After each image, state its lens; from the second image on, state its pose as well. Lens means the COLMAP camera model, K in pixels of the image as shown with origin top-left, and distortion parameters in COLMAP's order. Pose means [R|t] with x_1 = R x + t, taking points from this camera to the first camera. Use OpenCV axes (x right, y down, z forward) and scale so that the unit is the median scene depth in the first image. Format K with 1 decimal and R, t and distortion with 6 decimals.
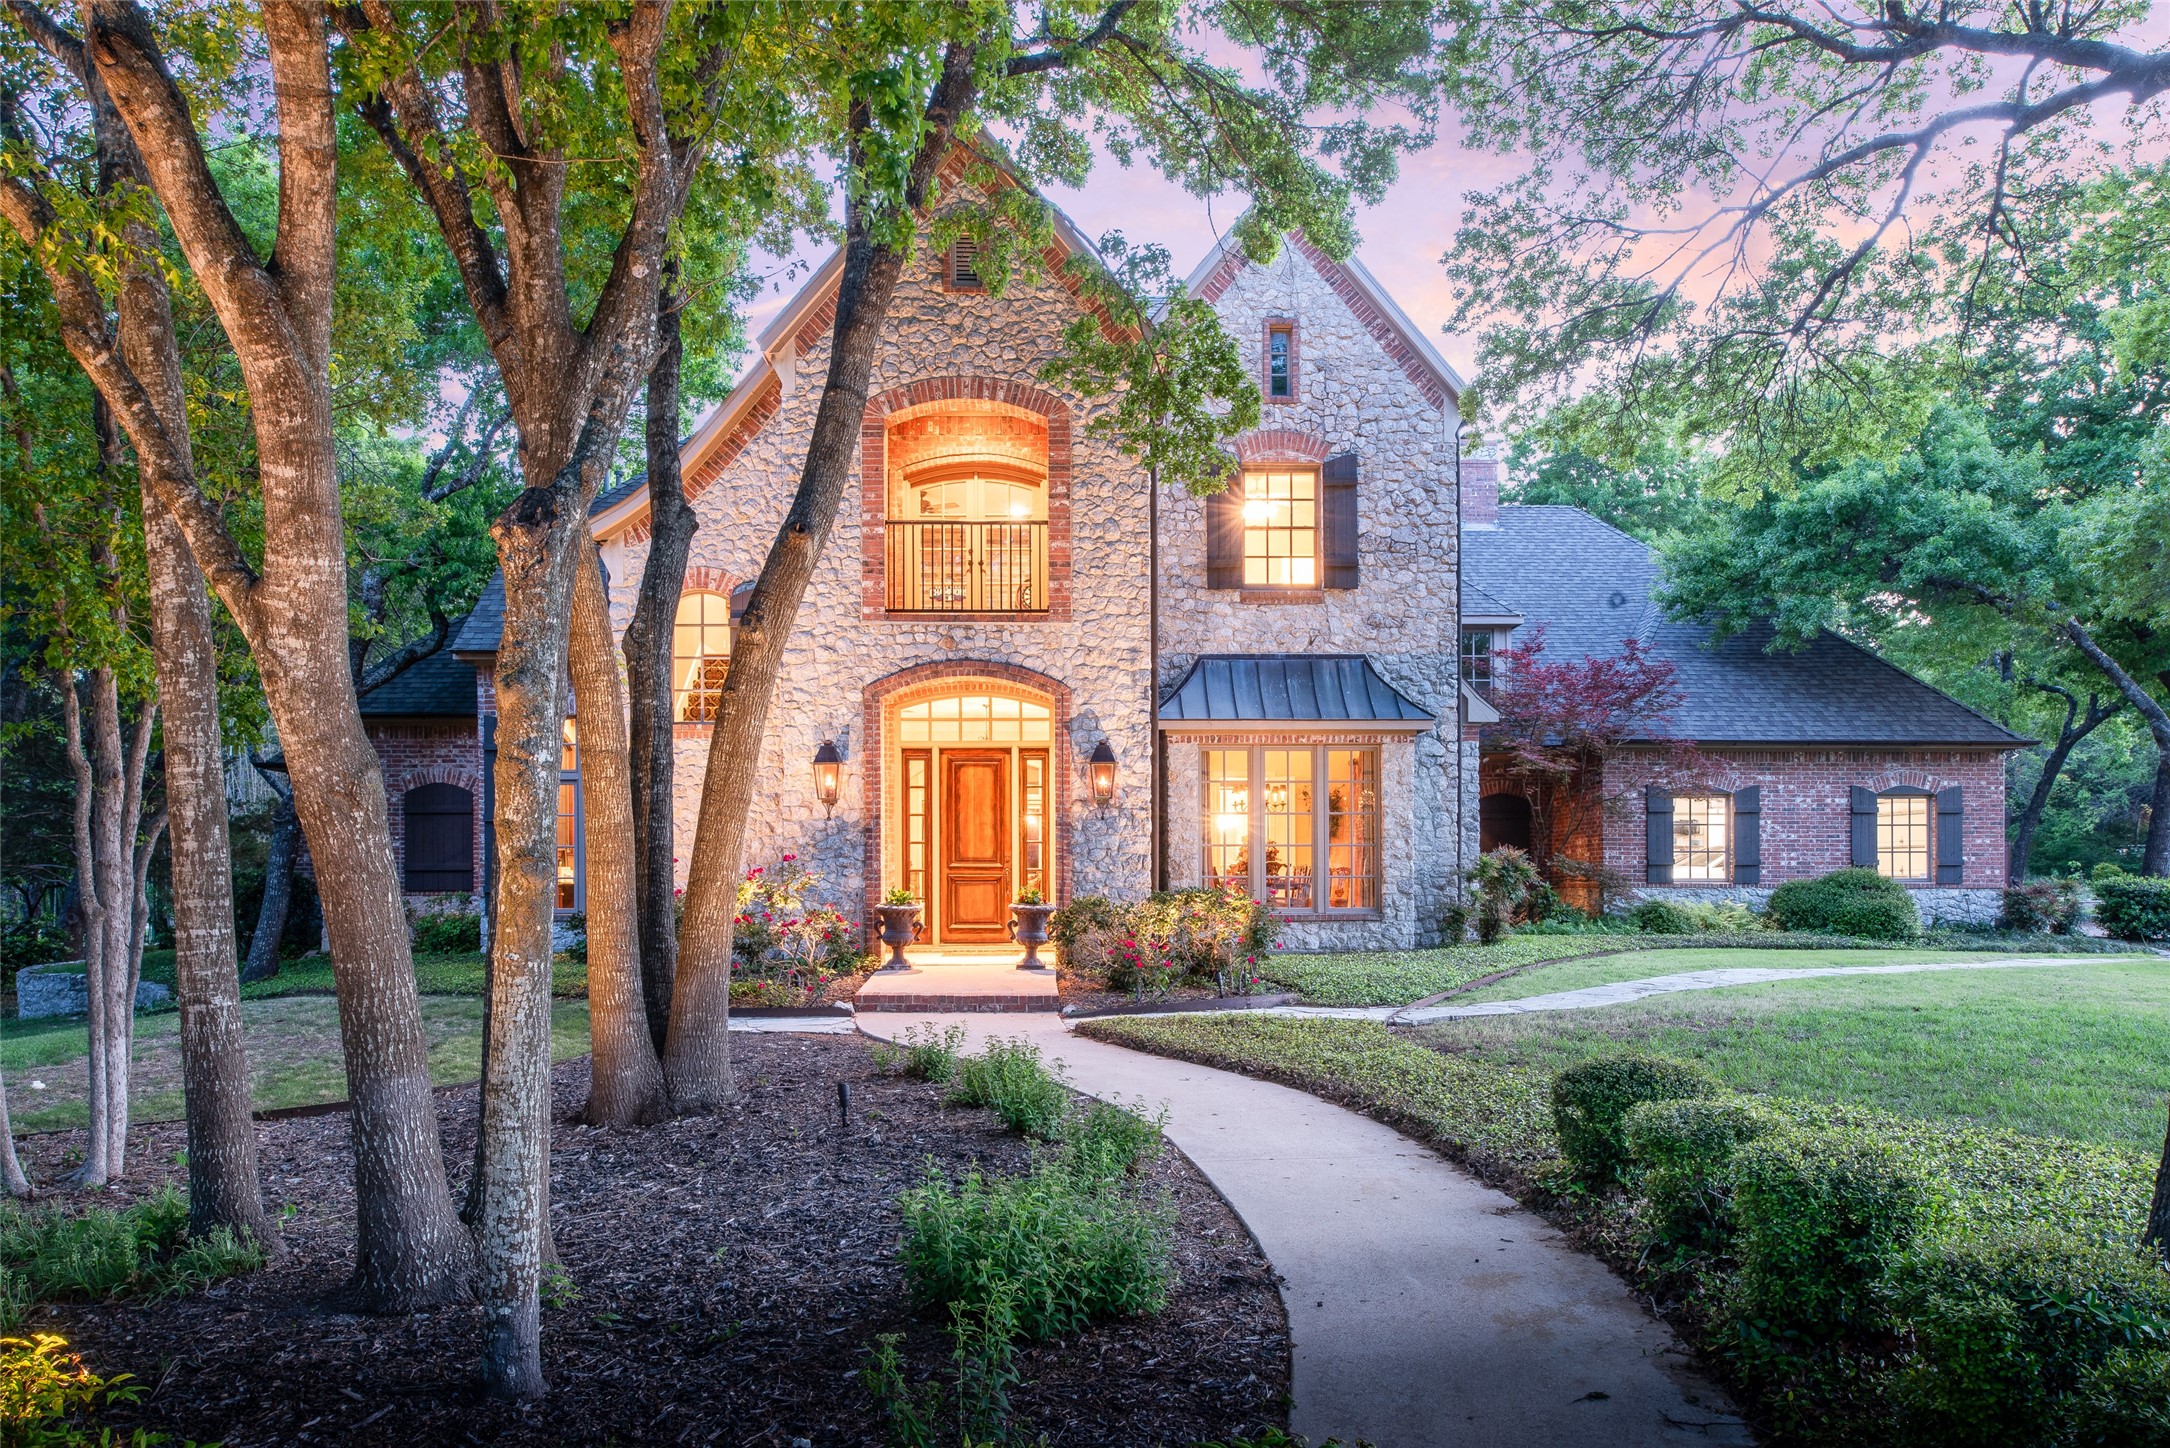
lens RADIAL K [[1536.2, 0, 1084.9], [0, 1536.2, 868.0], [0, 0, 1]] dist [0.005164, -0.001075]
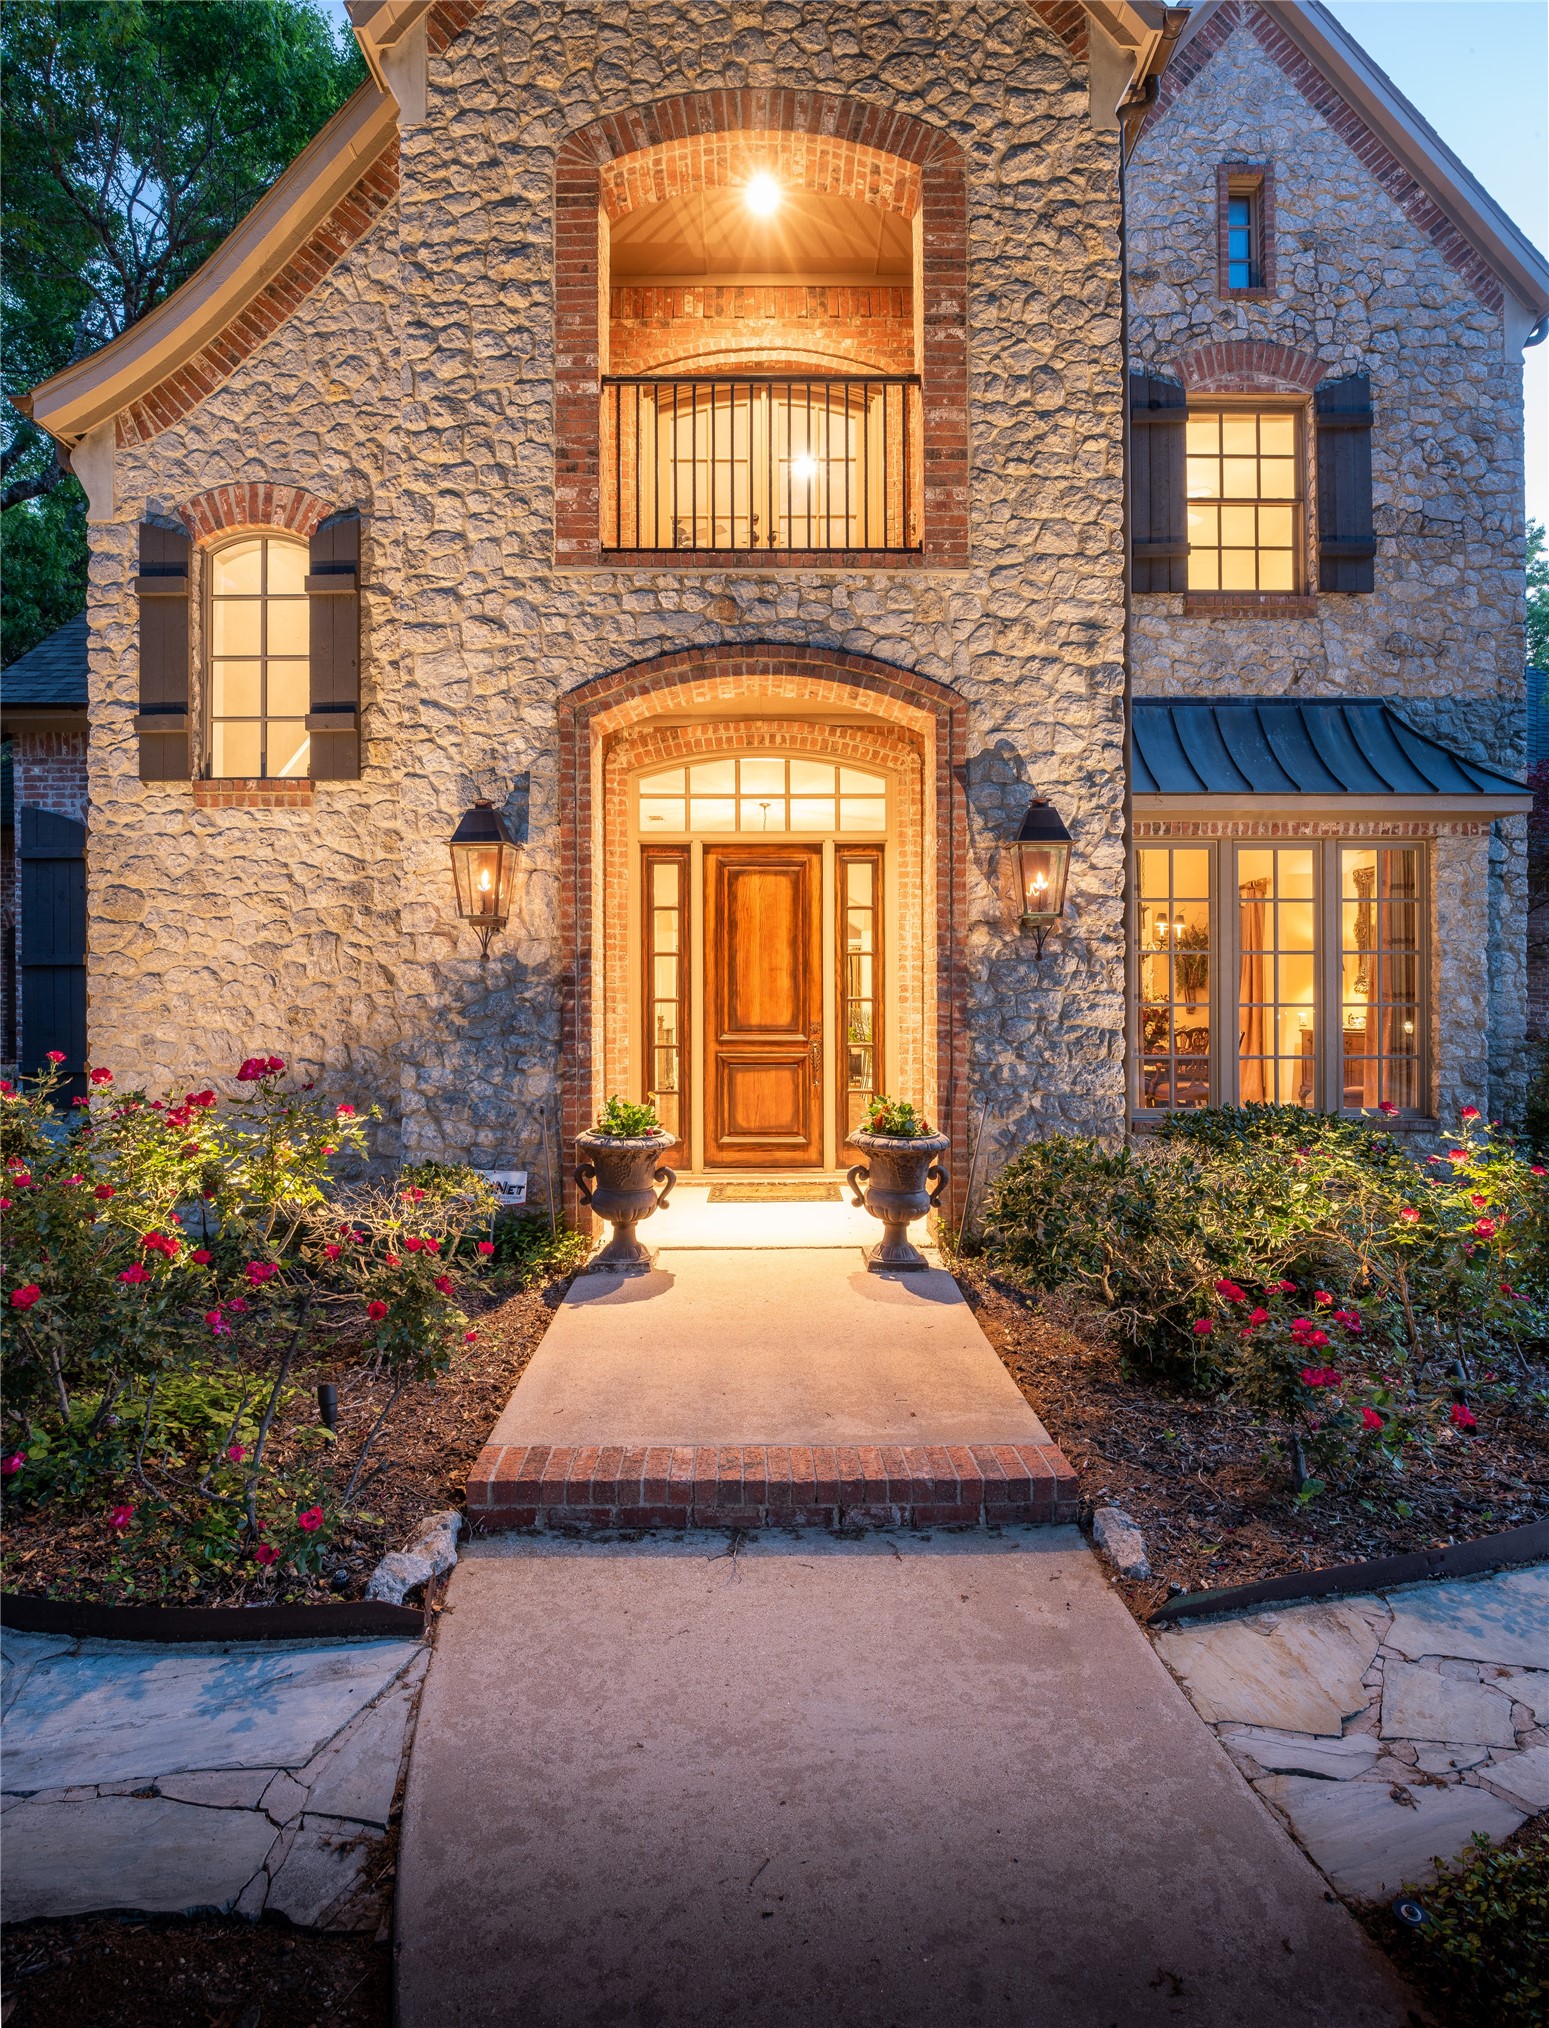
lens RADIAL K [[1082.2, 0, 769.3], [0, 1082.2, 1012.4], [0, 0, 1]] dist [-0.014435, 0.000156]
pose [[0.999776, 0.001047, -0.021117, -0.061884], [-0.000861, 0.999961, 0.008818, -0.016185], [0.021126, -0.008798, 0.999738, 0.596785]]
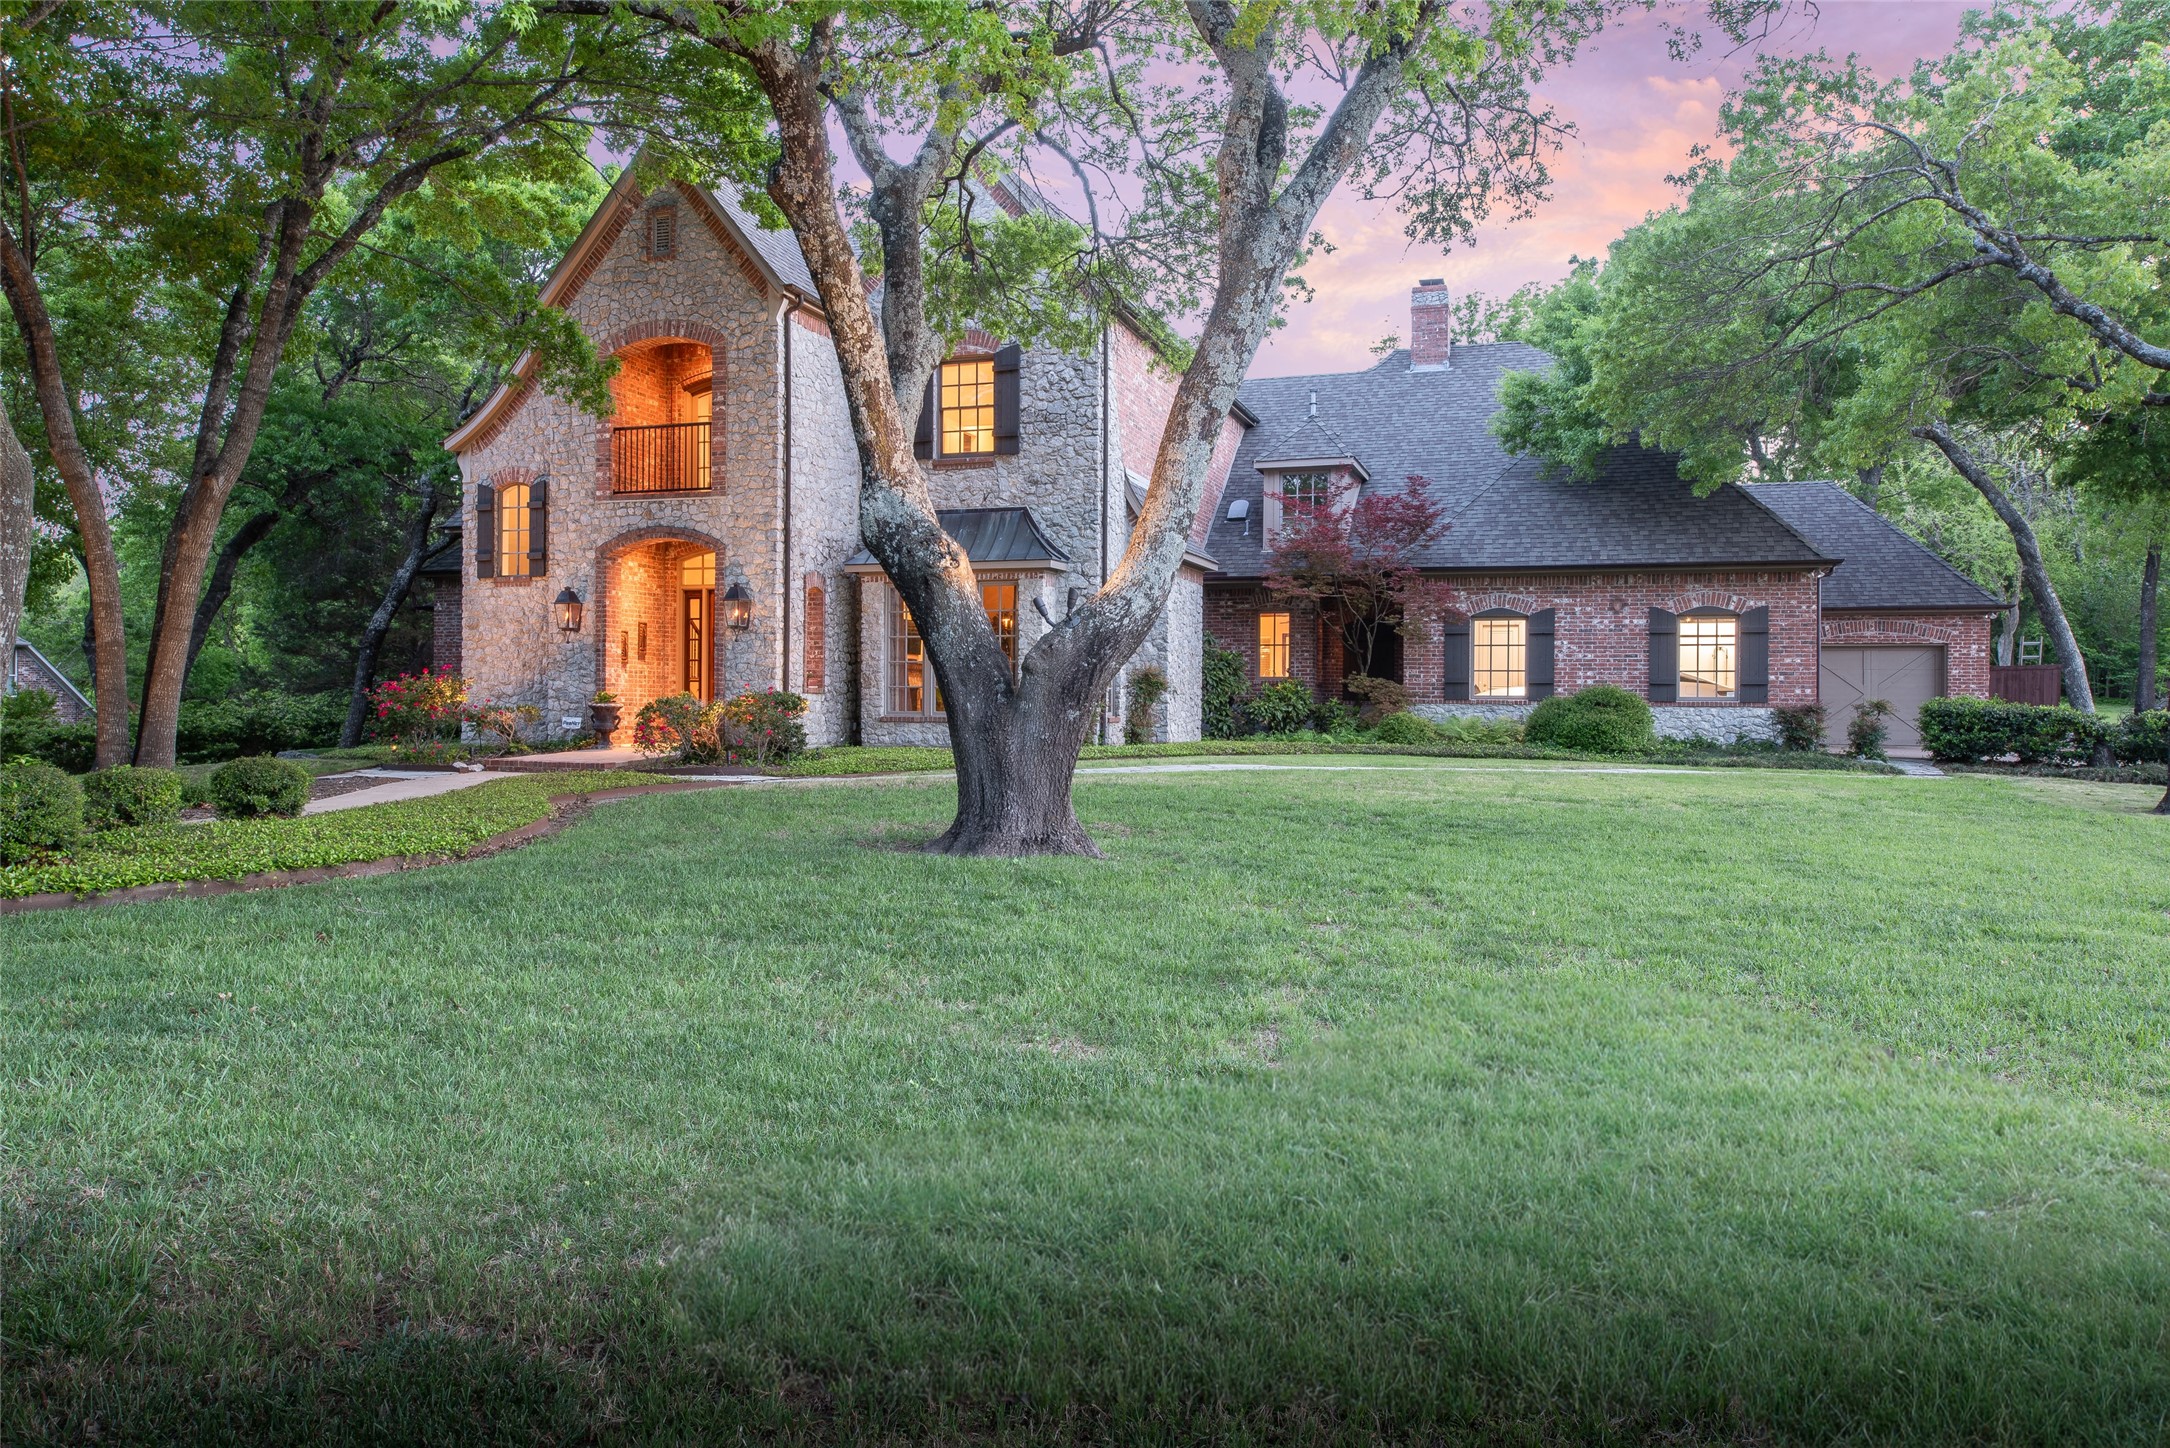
lens RADIAL K [[1536.2, 0, 1085.0], [0, 1536.2, 707.4], [0, 0, 1]] dist [0.005164, -0.001075]
pose [[0.935333, 0.009569, -0.353638, 0.710717], [-0.007420, 0.999945, 0.007433, 0.012690], [0.353690, -0.004329, 0.935353, -0.141236]]
